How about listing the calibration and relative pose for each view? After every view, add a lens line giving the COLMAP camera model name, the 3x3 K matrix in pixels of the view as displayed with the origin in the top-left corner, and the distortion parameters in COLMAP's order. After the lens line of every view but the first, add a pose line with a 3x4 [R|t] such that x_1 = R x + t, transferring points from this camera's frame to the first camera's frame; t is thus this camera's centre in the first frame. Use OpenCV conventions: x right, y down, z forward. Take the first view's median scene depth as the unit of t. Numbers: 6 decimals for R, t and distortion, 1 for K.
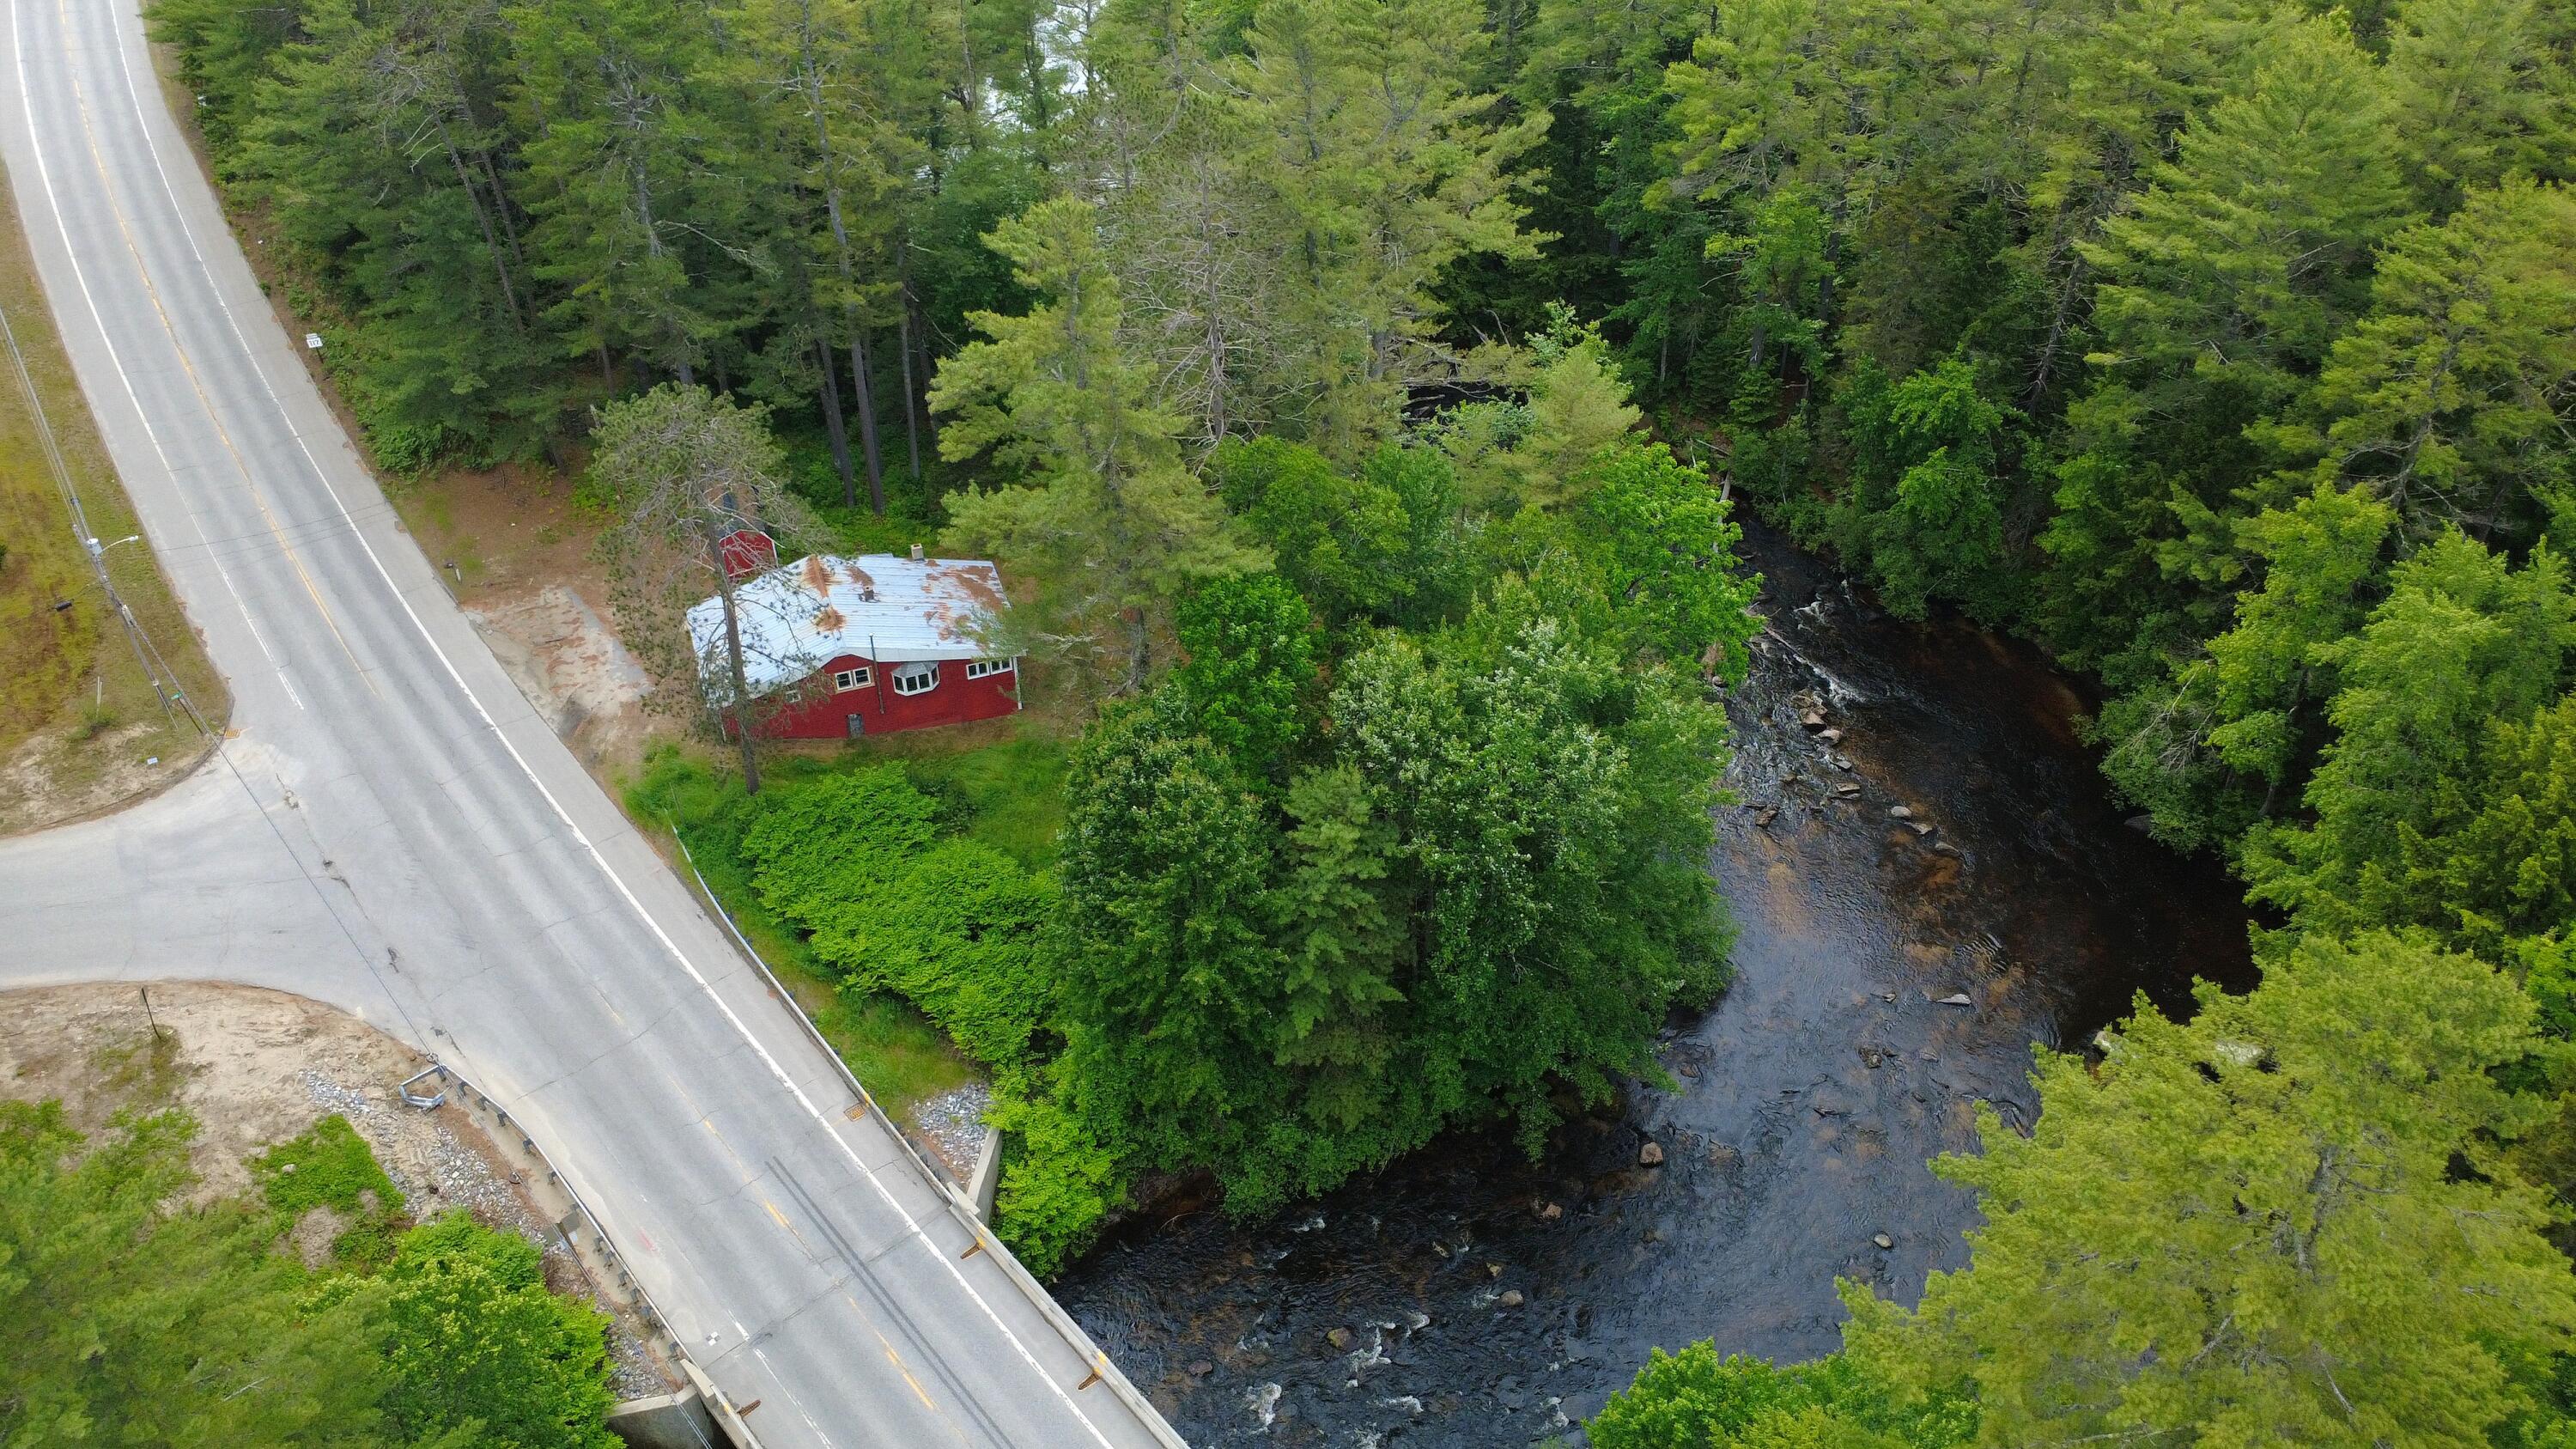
lens RADIAL K [[1885.4, 0, 1285.0], [0, 1885.4, 712.9], [0, 0, 1]] dist [0.003875, -0.004018]
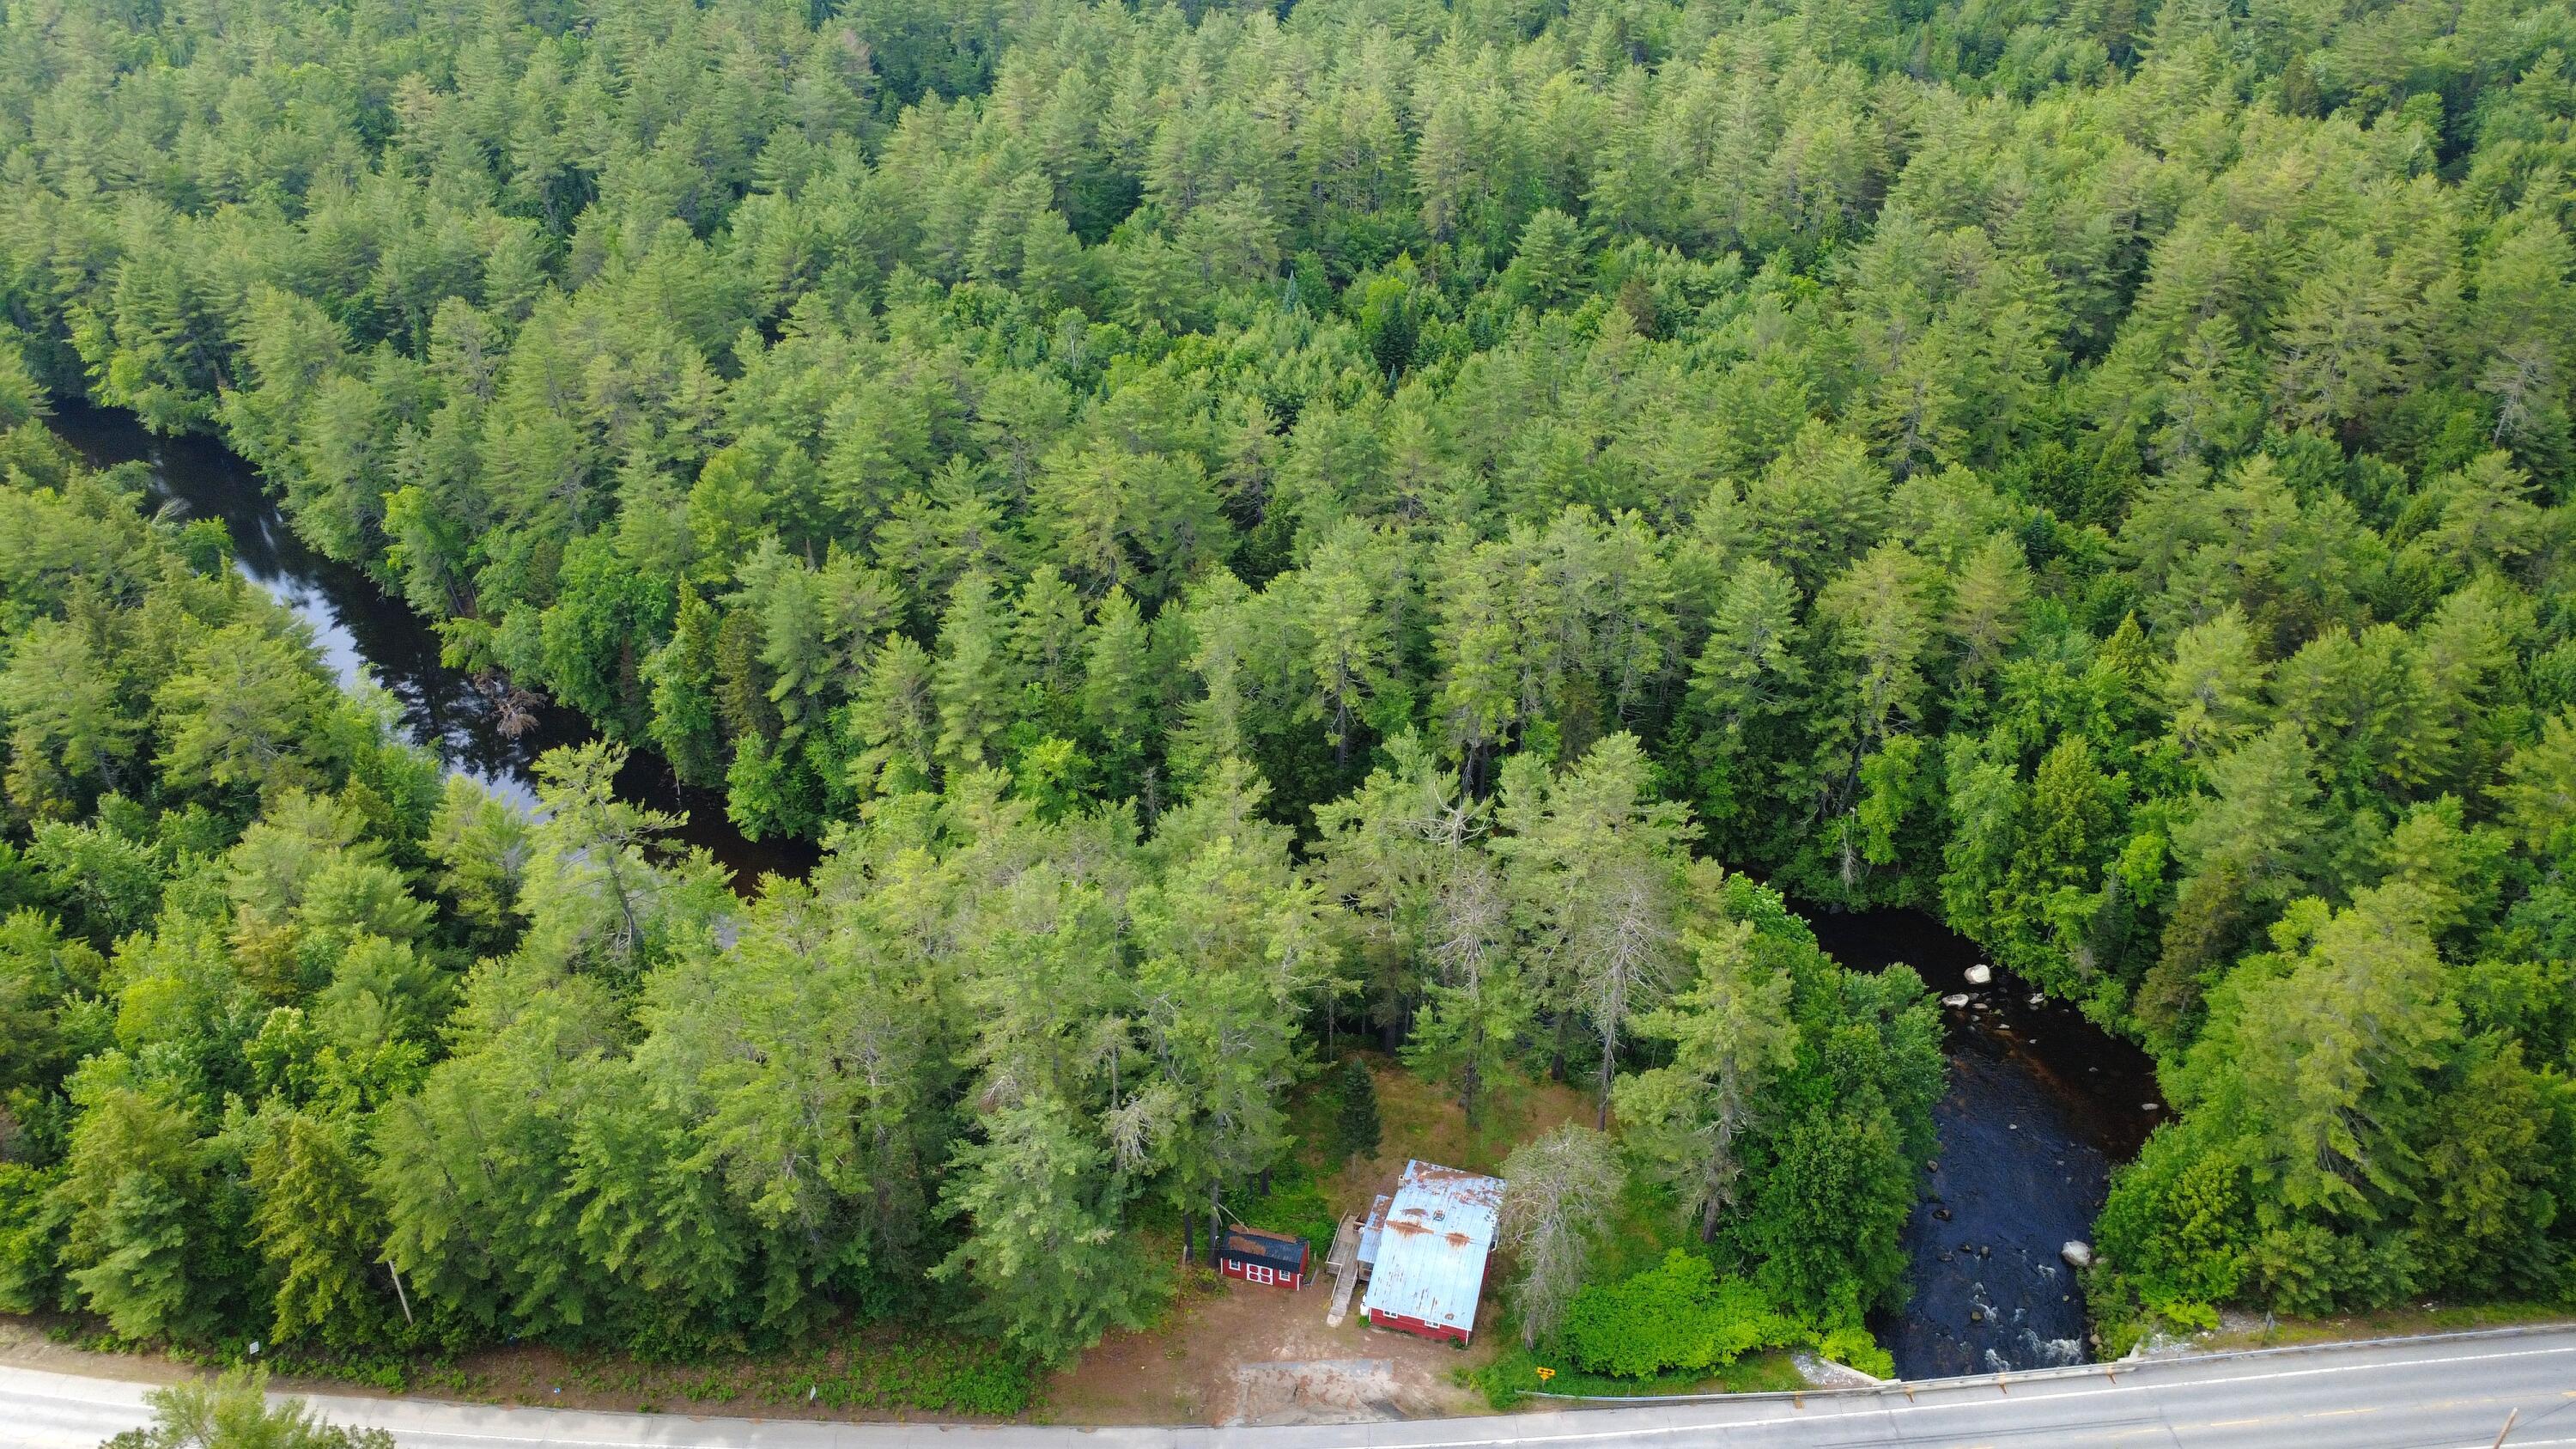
lens RADIAL K [[1885.4, 0, 1285.0], [0, 1885.4, 712.9], [0, 0, 1]] dist [0.003875, -0.004018]
pose [[0.588986, -0.454135, 0.668474, -1.348203], [0.518082, 0.847019, 0.118954, -0.780890], [-0.620231, 0.276263, 0.734161, -0.210829]]
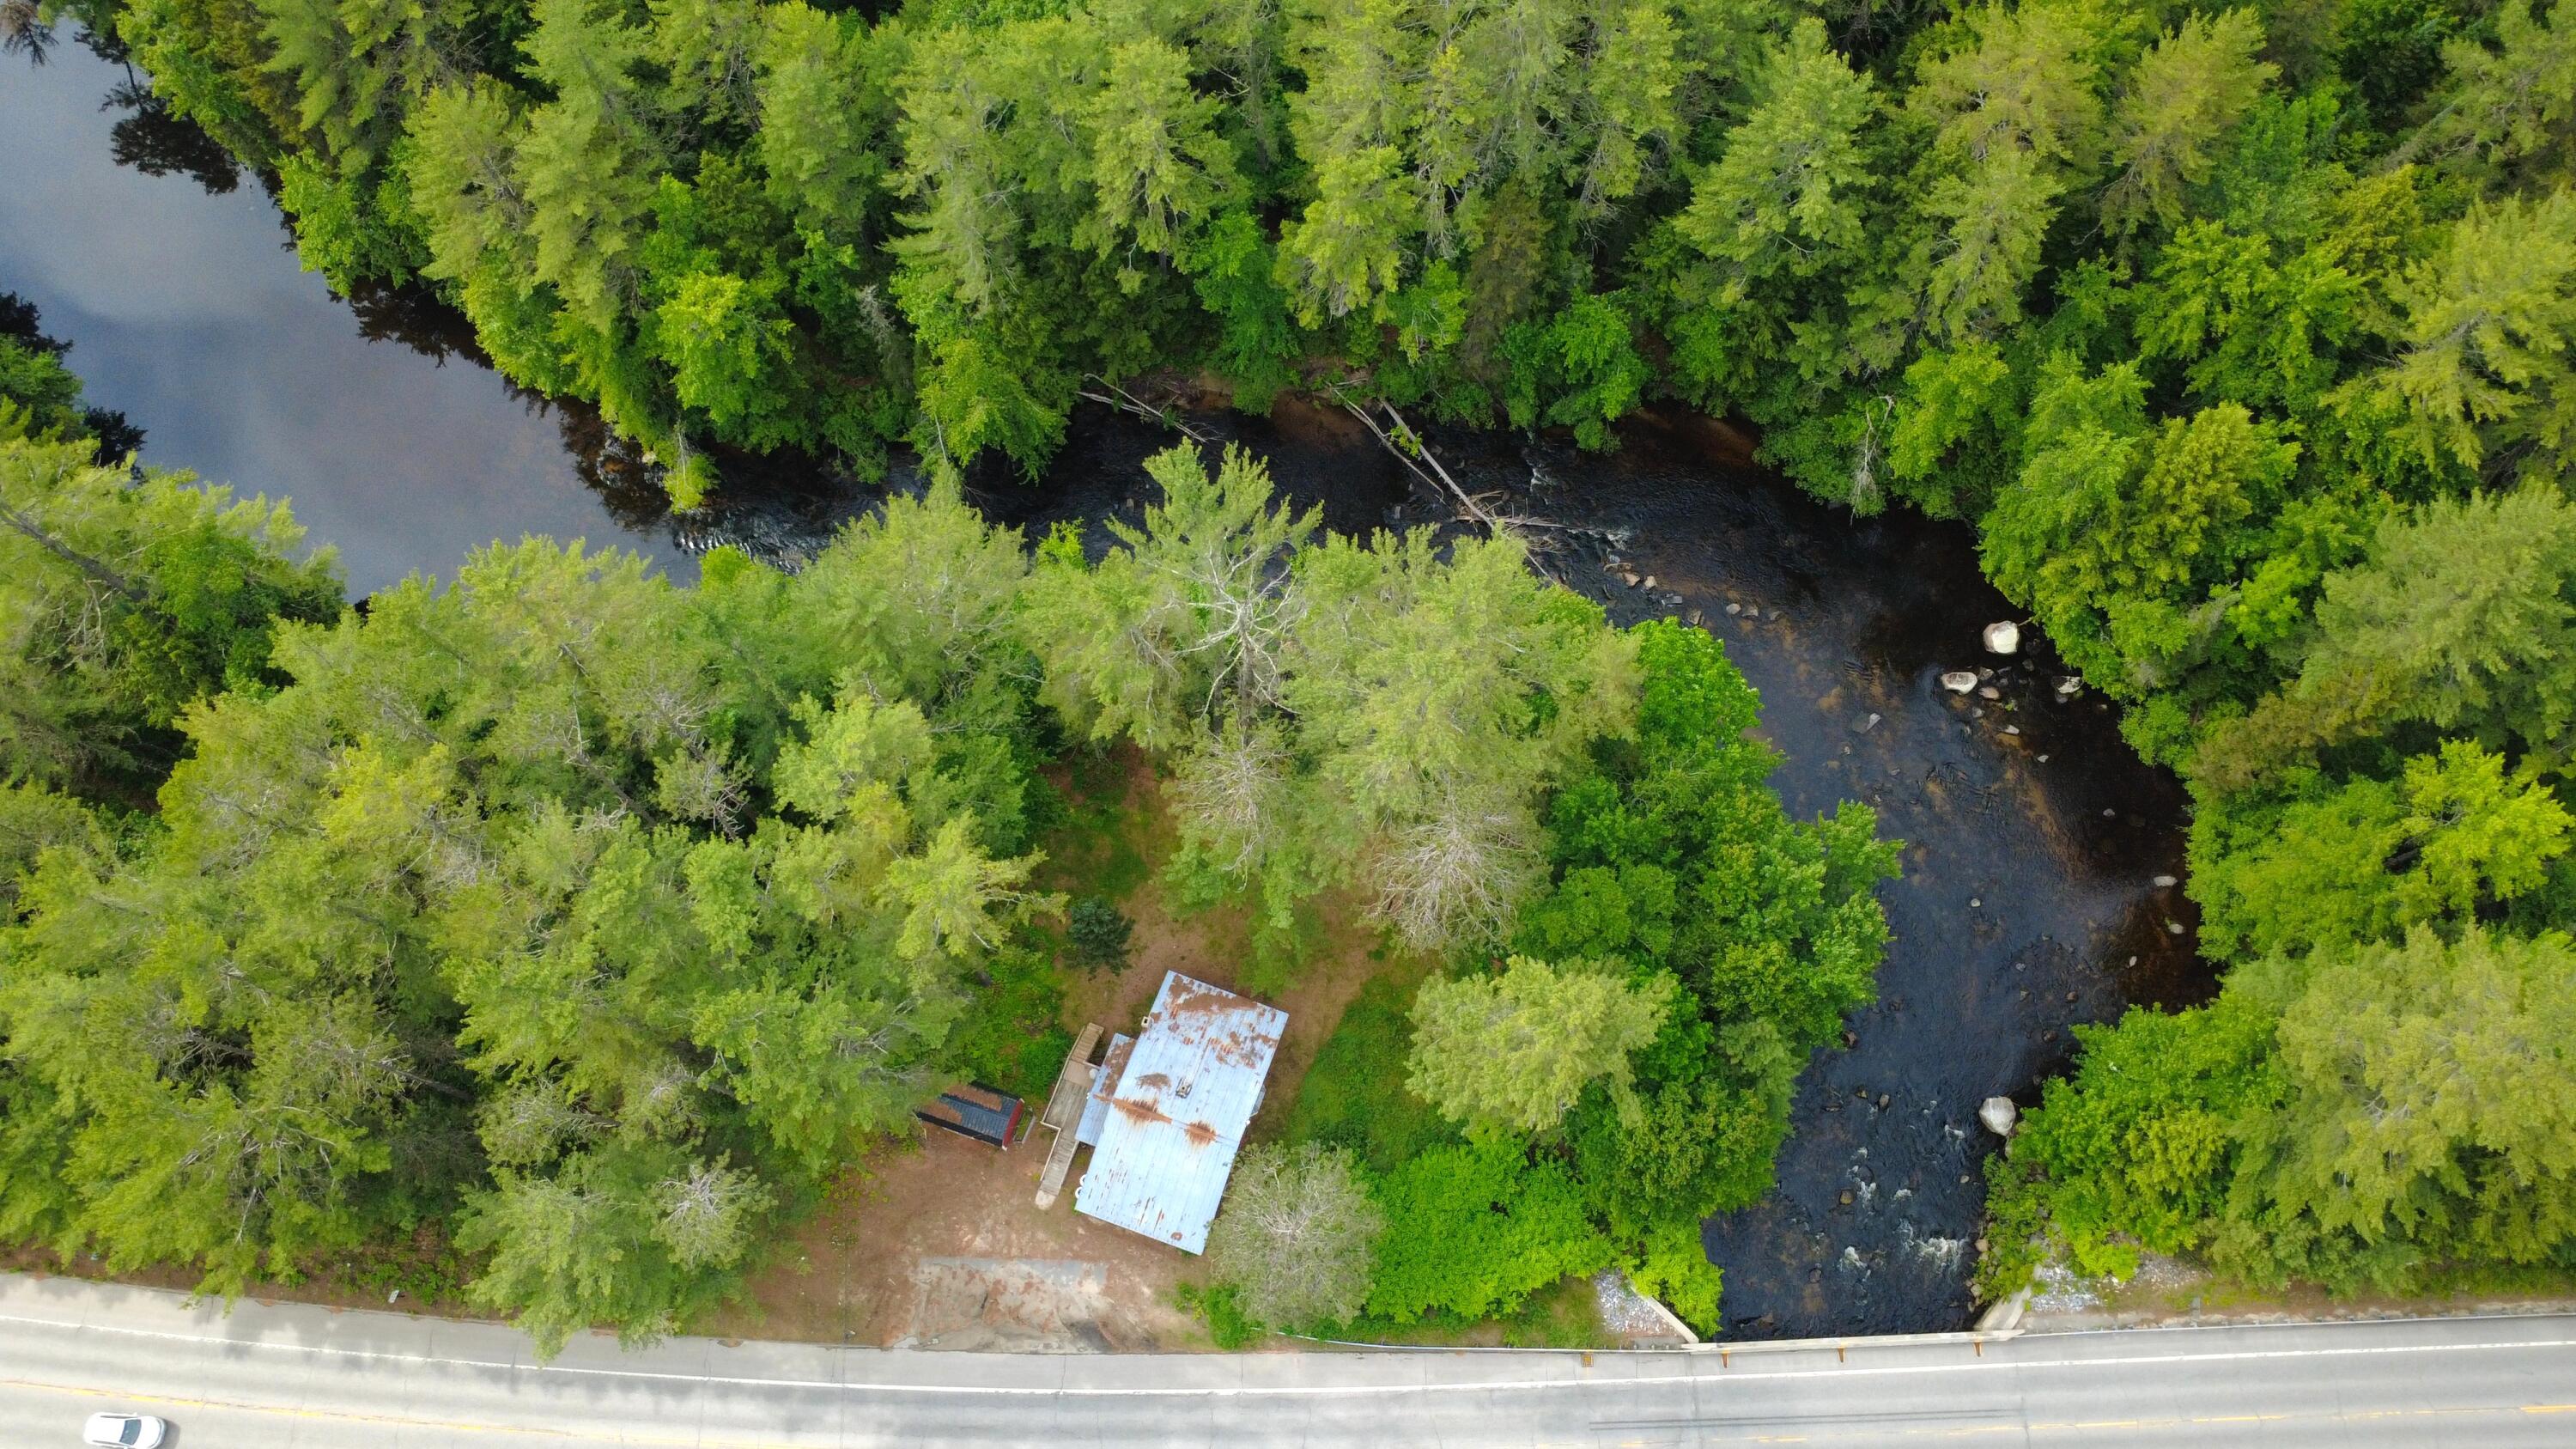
lens RADIAL K [[1885.4, 0, 1285.0], [0, 1885.4, 712.9], [0, 0, 1]] dist [0.003875, -0.004018]
pose [[0.642336, -0.721968, 0.257227, -0.371568], [0.485109, 0.642820, 0.592834, -1.069508], [-0.593358, -0.256015, 0.763140, 0.107700]]
